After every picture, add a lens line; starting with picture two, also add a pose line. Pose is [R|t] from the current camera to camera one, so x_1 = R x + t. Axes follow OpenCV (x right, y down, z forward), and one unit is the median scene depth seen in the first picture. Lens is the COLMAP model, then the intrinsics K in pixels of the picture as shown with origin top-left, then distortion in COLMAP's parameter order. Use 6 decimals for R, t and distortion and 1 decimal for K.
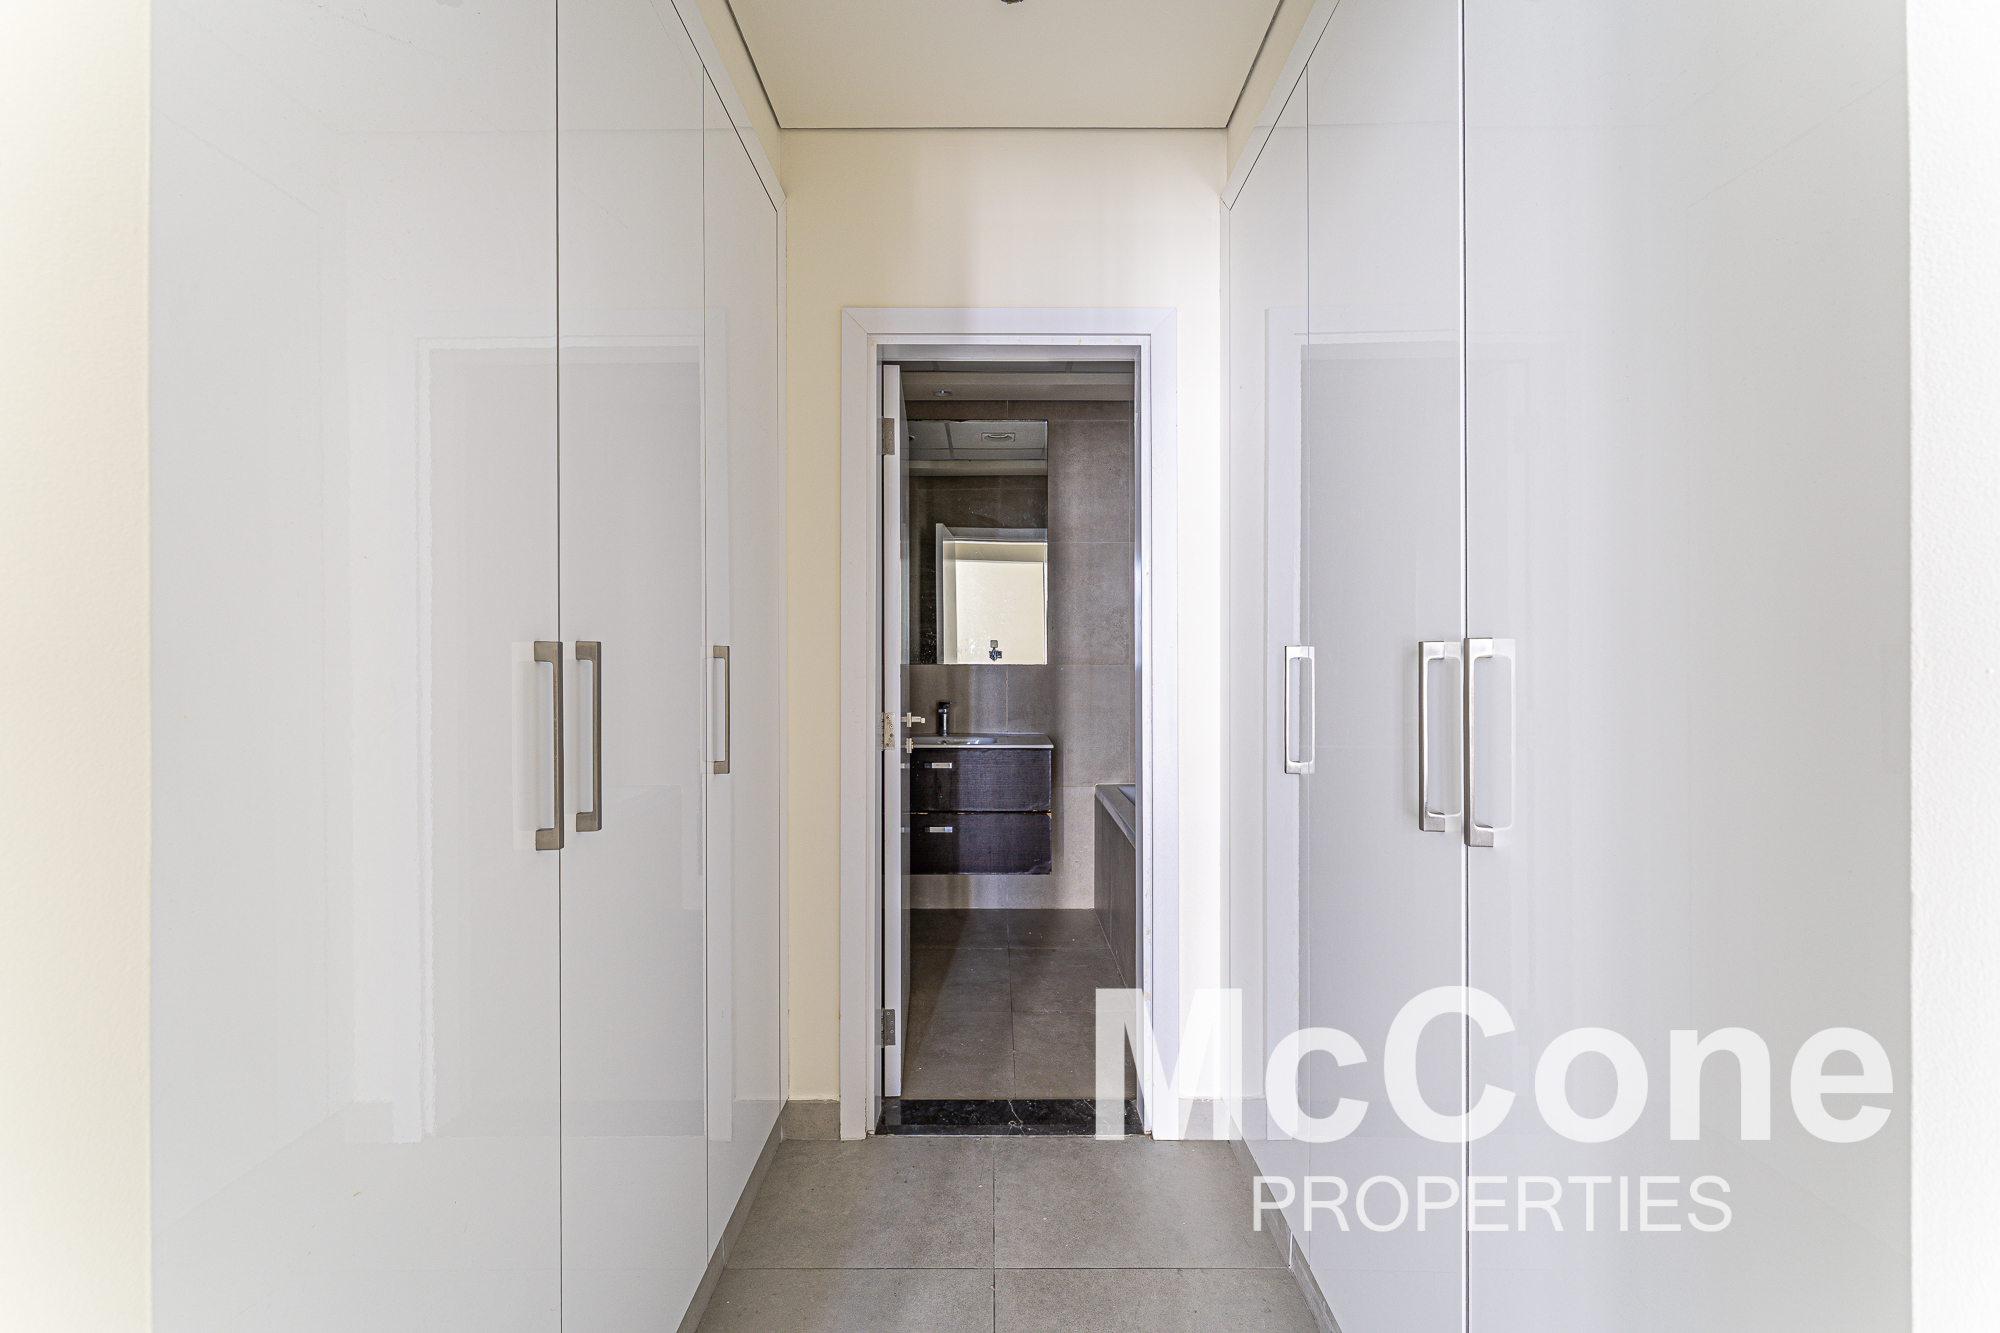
lens RADIAL K [[805.1, 0, 995.4], [0, 805.1, 666.7], [0, 0, 1]] dist [0.007577, 0.000740]
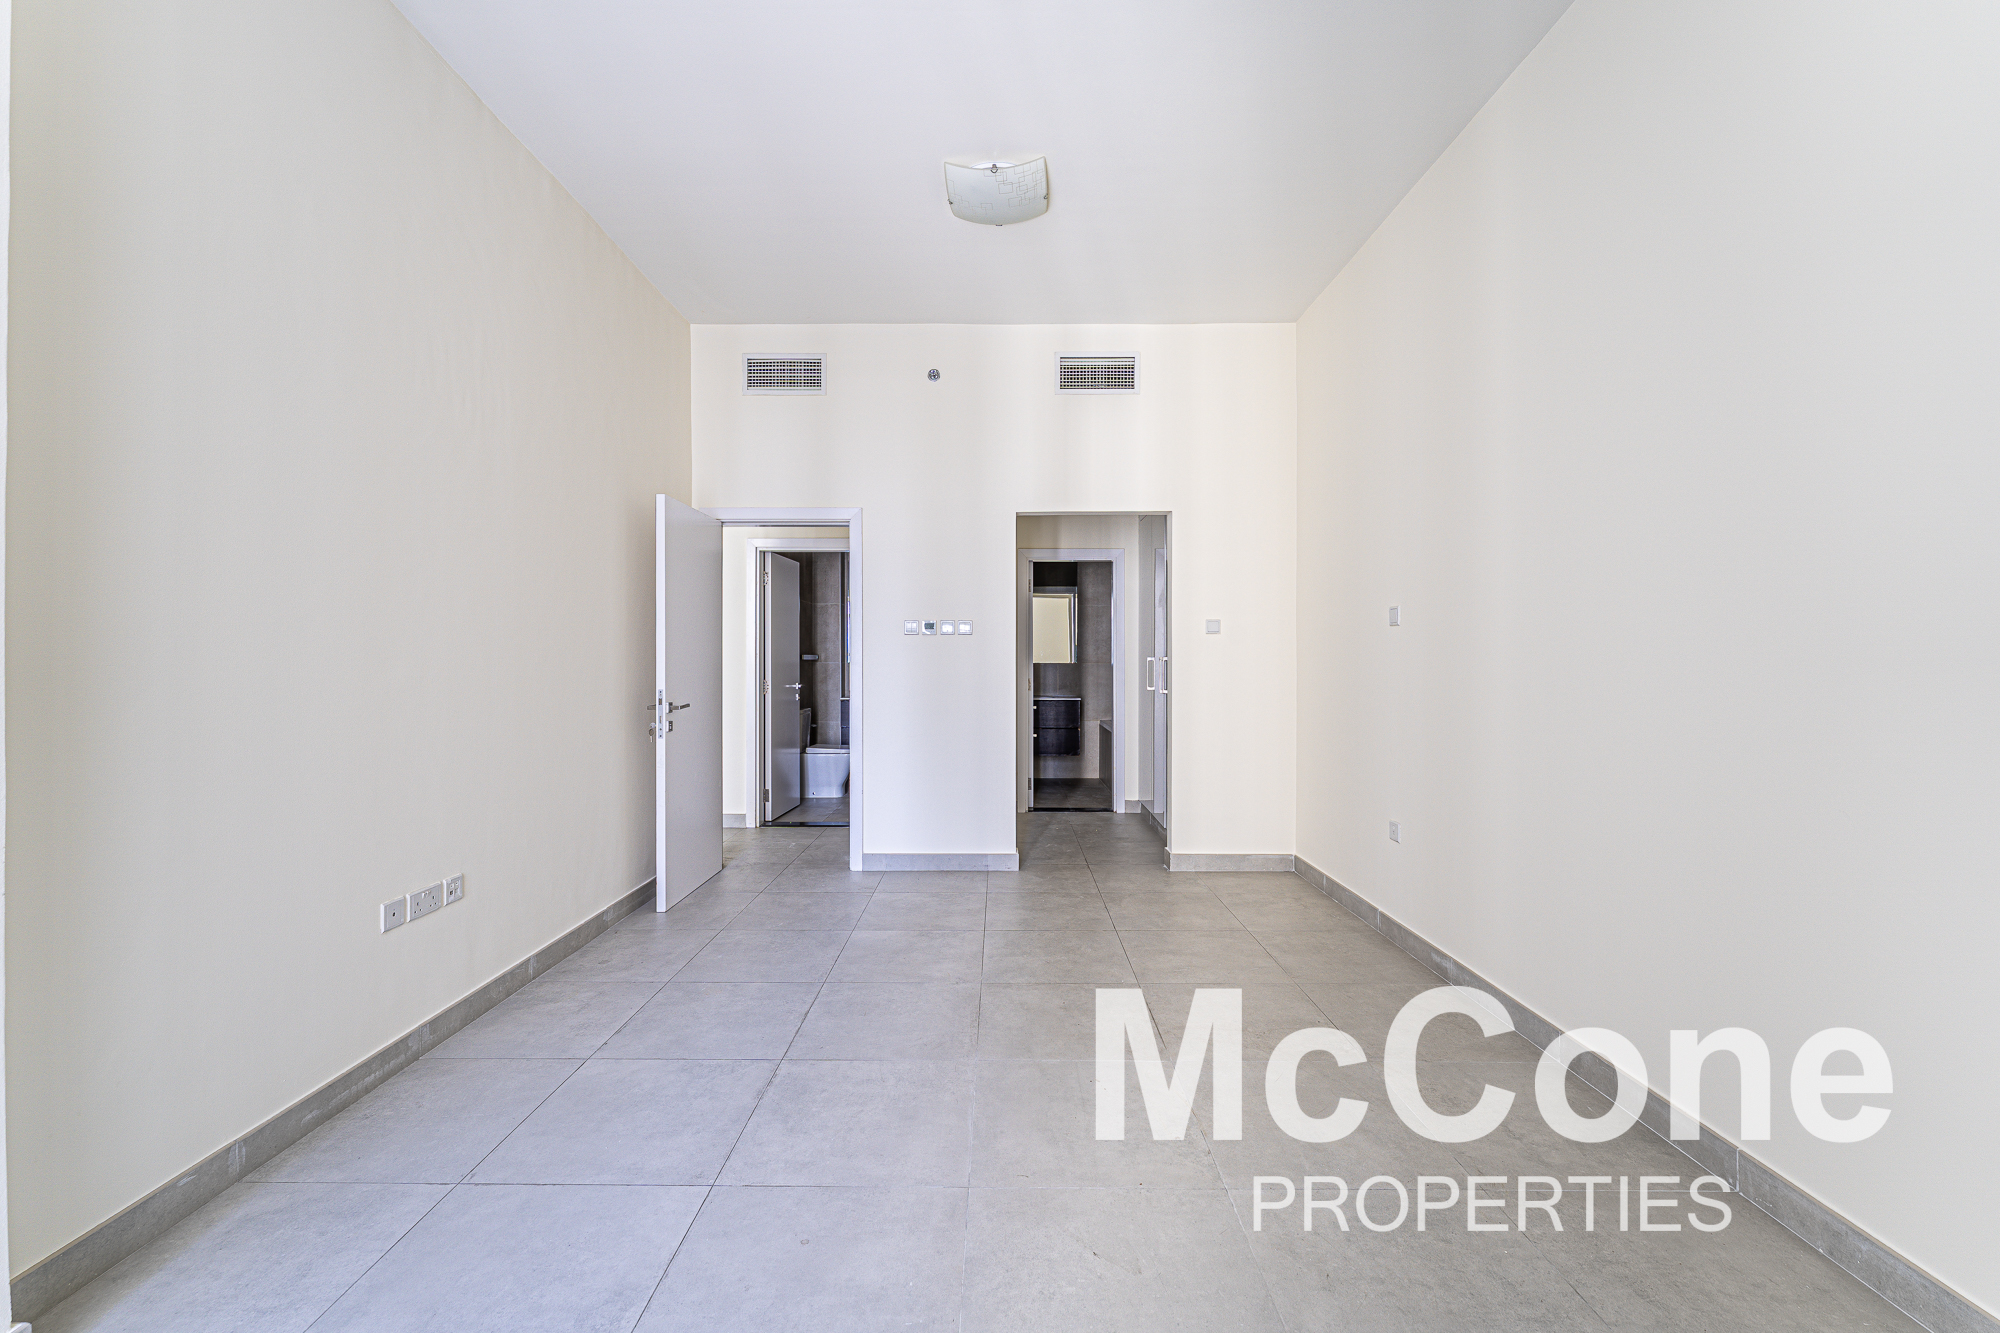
lens RADIAL K [[805.1, 0, 989.8], [0, 805.1, 670.6], [0, 0, 1]] dist [0.007577, 0.000740]
pose [[0.999952, 0.002683, -0.009401, -0.150667], [-0.002624, 0.999977, 0.006272, 0.004608], [0.009417, -0.006247, 0.999936, -1.170588]]
